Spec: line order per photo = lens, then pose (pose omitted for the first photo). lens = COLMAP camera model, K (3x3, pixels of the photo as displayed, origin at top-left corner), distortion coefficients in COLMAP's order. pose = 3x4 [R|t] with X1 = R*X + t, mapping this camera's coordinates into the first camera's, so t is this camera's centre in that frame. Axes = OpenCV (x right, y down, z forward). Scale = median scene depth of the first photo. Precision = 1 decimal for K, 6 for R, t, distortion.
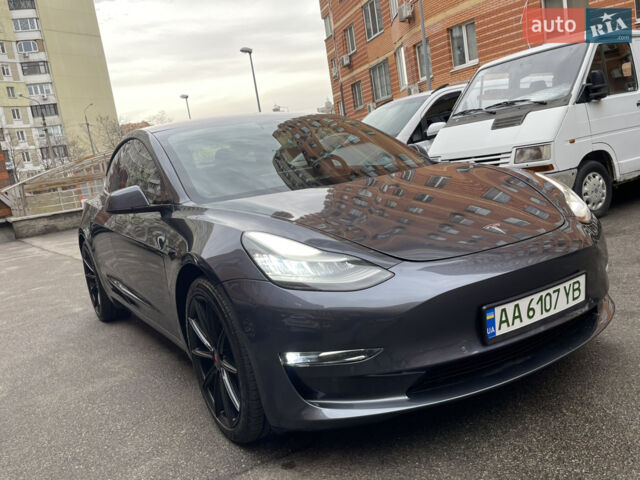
lens RADIAL K [[578.9, 0, 323.5], [0, 578.9, 250.4], [0, 0, 1]] dist [0.036679, -0.021824]
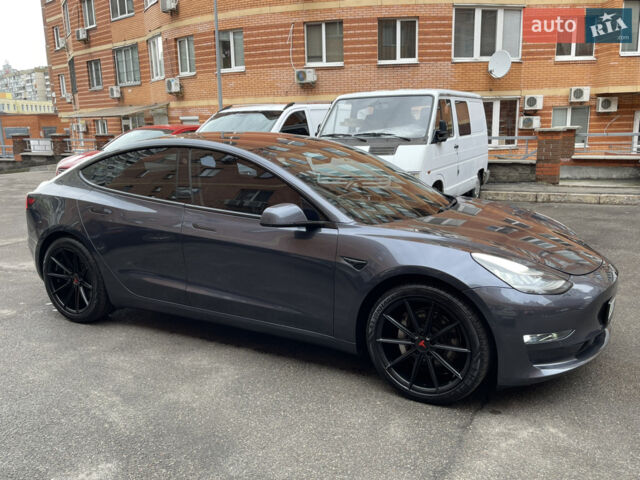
lens RADIAL K [[578.9, 0, 323.5], [0, 578.9, 250.4], [0, 0, 1]] dist [0.036679, -0.021824]
pose [[0.867369, 0.021948, 0.497182, -0.407602], [-0.030102, 0.999512, 0.008391, -0.013985], [-0.496755, -0.022244, 0.867606, -0.019925]]
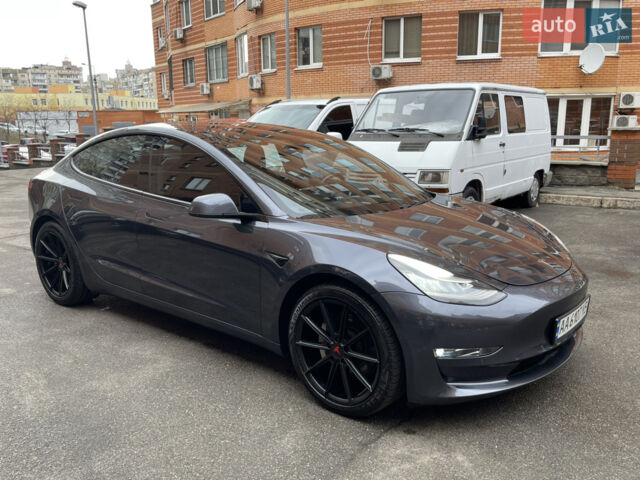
lens RADIAL K [[578.9, 0, 323.5], [0, 578.9, 250.4], [0, 0, 1]] dist [0.036679, -0.021824]
pose [[0.934947, 0.065478, 0.348694, -0.253637], [-0.077054, 0.996838, 0.019417, -0.019074], [-0.346320, -0.045022, 0.937035, -0.056024]]
